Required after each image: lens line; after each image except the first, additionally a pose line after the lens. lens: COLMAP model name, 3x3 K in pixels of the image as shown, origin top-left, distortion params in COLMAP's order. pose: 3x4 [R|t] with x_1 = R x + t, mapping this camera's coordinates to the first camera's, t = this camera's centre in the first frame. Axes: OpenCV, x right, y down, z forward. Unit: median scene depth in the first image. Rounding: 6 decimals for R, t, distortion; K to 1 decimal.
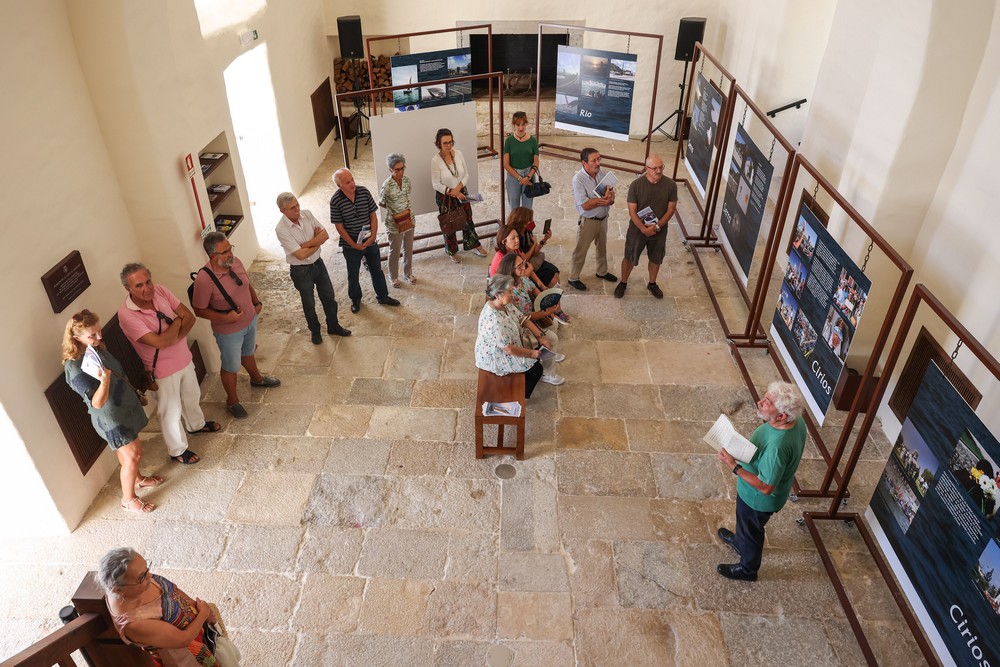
lens RADIAL K [[672.8, 0, 499.9], [0, 672.8, 332.2], [0, 0, 1]] dist [0.000019, 0.000557]
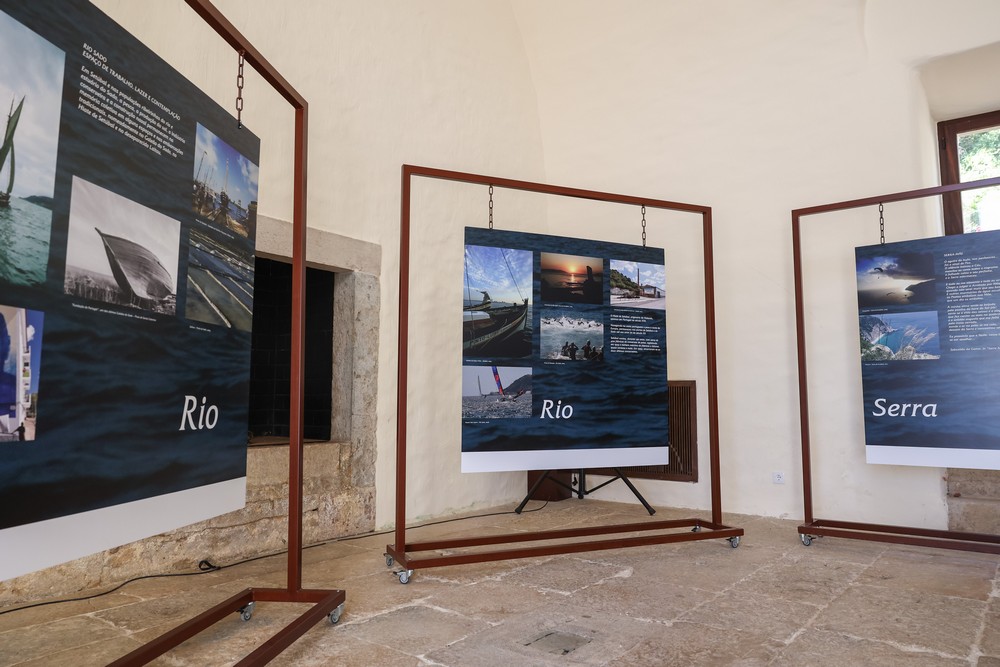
lens RADIAL K [[672.8, 0, 501.9], [0, 672.8, 333.5], [0, 0, 1]] dist [0.000019, 0.000557]
pose [[0.562125, 0.091455, 0.821980, -0.183880], [0.470965, 0.781588, -0.409038, -0.240107], [-0.679859, 0.617054, 0.396278, 0.903917]]
